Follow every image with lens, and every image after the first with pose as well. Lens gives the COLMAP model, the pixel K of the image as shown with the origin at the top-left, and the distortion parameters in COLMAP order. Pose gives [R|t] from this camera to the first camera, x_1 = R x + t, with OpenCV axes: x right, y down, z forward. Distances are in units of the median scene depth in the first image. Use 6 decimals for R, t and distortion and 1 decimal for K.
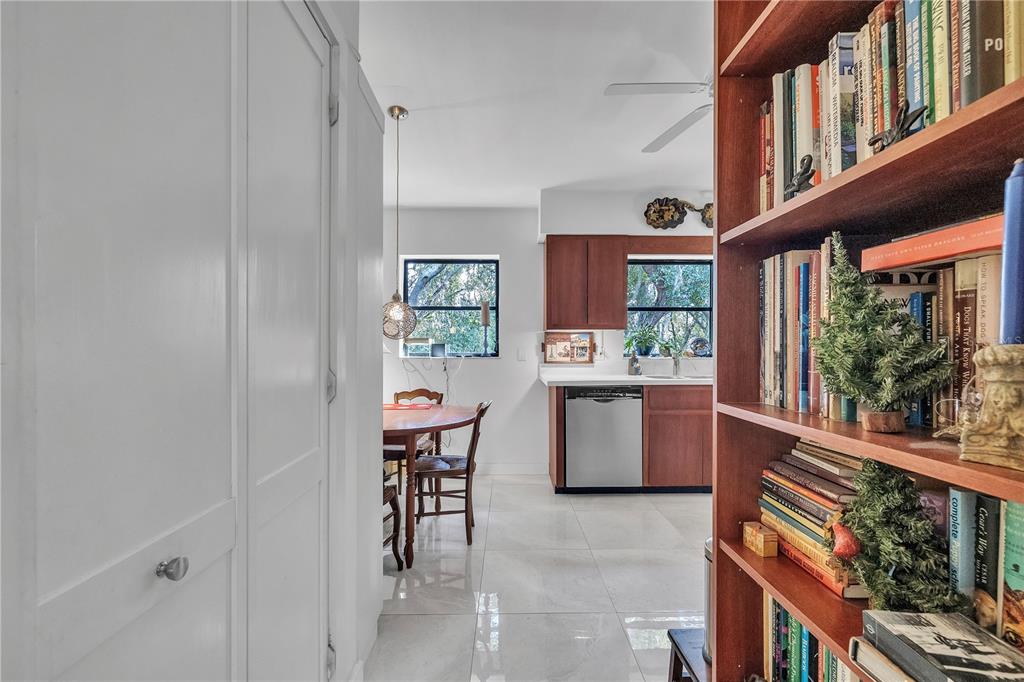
lens RADIAL K [[434.5, 0, 515.6], [0, 434.5, 346.0], [0, 0, 1]] dist [0.002202, -0.000377]
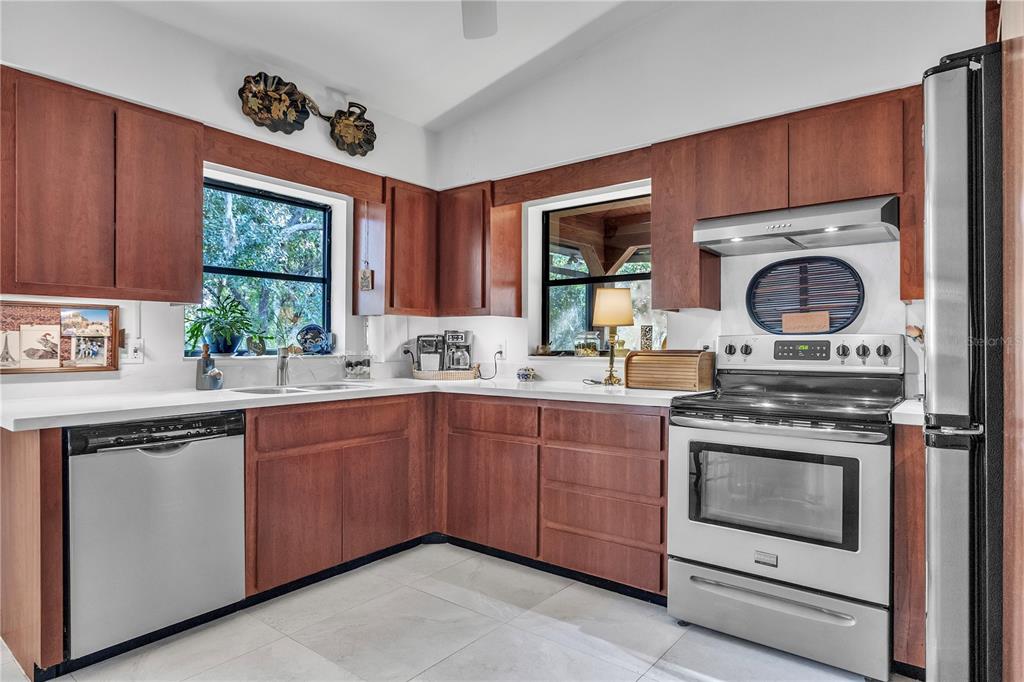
lens RADIAL K [[569.9, 0, 507.3], [0, 569.9, 346.1], [0, 0, 1]] dist [-0.000950, 0.000236]
pose [[0.634047, -0.001586, 0.773293, -0.039721], [-0.006878, 0.999947, 0.007690, 0.004727], [-0.773264, -0.010194, 0.634003, 0.272402]]
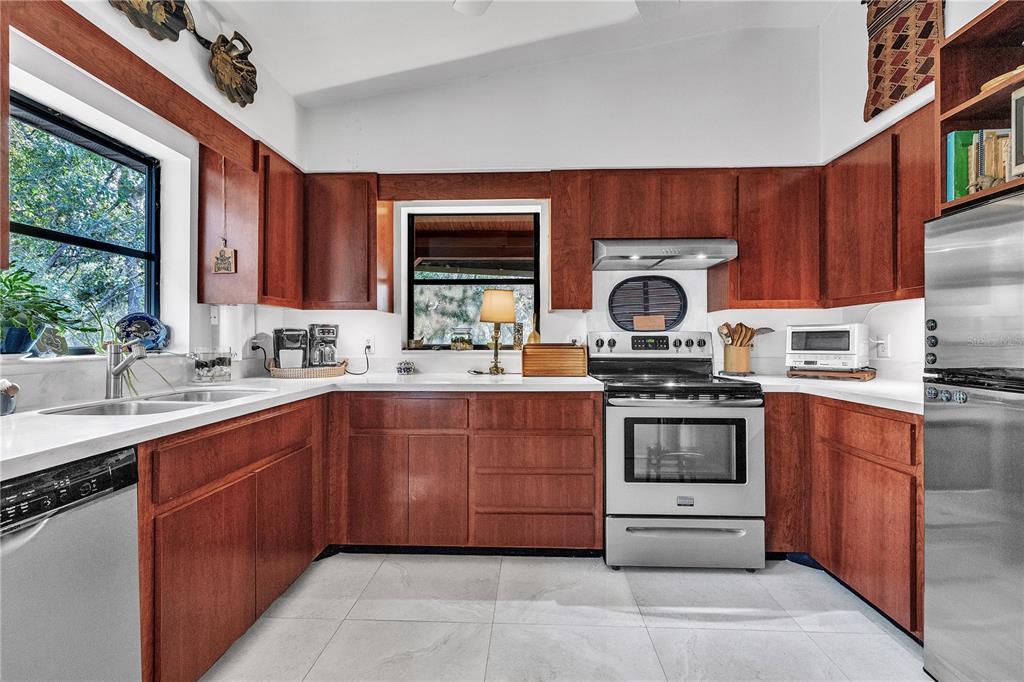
lens RADIAL K [[434.5, 0, 508.8], [0, 434.5, 341.4], [0, 0, 1]] dist [0.002202, -0.000377]
pose [[0.067384, -0.005629, 0.997711, -0.022644], [-0.006864, 0.999958, 0.006105, 0.007226], [-0.997704, -0.007260, 0.067342, 0.612158]]
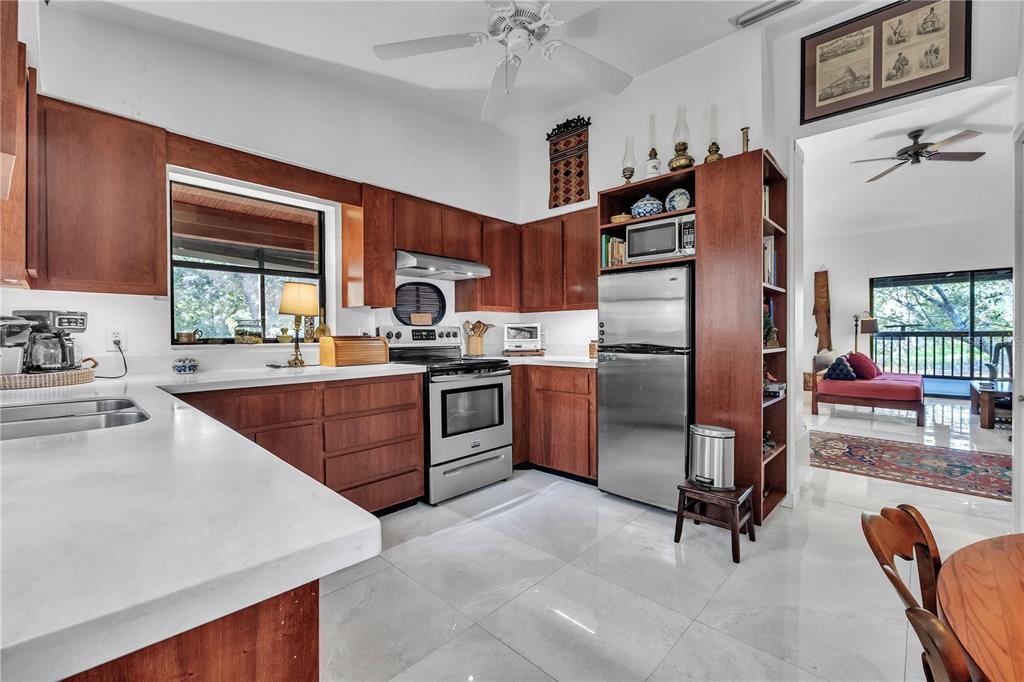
lens RADIAL K [[434.5, 0, 506.0], [0, 434.5, 336.7], [0, 0, 1]] dist [0.002202, -0.000377]
pose [[-0.703919, -0.006374, 0.710252, -0.064330], [-0.003838, 0.999979, 0.005170, 0.010808], [-0.710270, 0.000913, -0.703929, 0.946125]]
